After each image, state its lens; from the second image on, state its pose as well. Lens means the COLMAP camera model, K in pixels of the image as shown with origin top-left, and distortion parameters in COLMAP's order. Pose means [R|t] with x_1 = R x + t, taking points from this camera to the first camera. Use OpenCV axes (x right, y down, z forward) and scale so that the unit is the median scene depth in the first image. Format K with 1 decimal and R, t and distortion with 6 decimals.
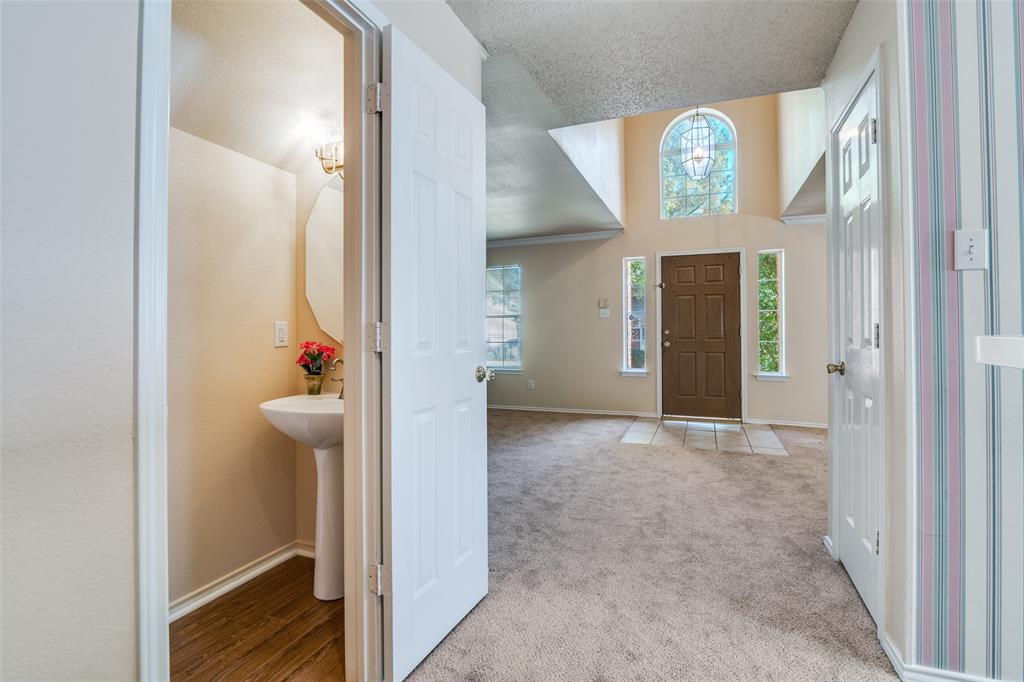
lens RADIAL K [[474.2, 0, 515.6], [0, 474.2, 327.8], [0, 0, 1]] dist [-0.013703, -0.000720]
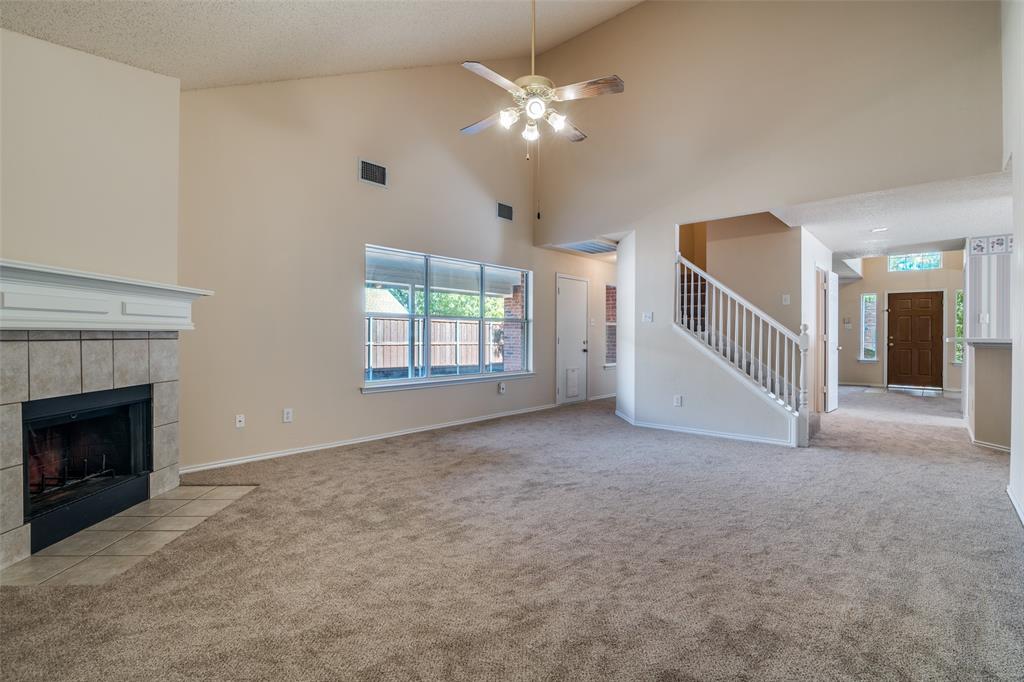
lens RADIAL K [[474.2, 0, 509.7], [0, 474.2, 340.5], [0, 0, 1]] dist [-0.013703, -0.000720]
pose [[0.930102, 0.008976, -0.367191, -0.357887], [-0.002180, 0.999819, 0.018918, -0.009475], [0.367294, -0.016795, 0.929953, -1.142329]]
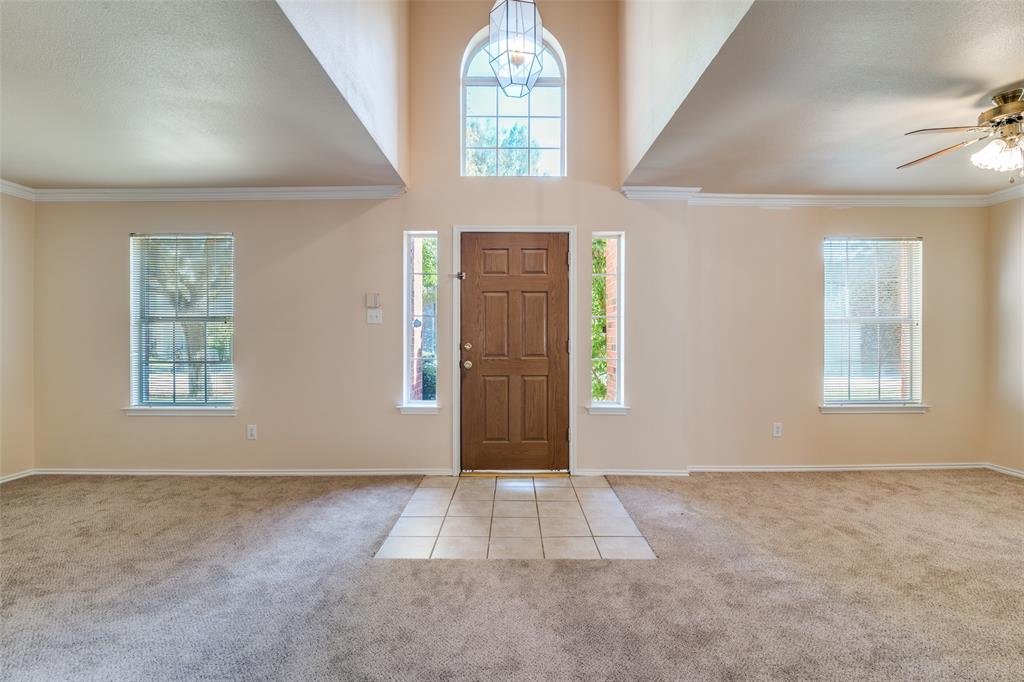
lens RADIAL K [[474.2, 0, 512.3], [0, 474.2, 341.9], [0, 0, 1]] dist [-0.013703, -0.000720]
pose [[0.930123, 0.003440, 0.367231, 0.136487], [-0.007875, 0.999913, 0.010580, -0.004863], [-0.367163, -0.012733, 0.930069, 0.368132]]
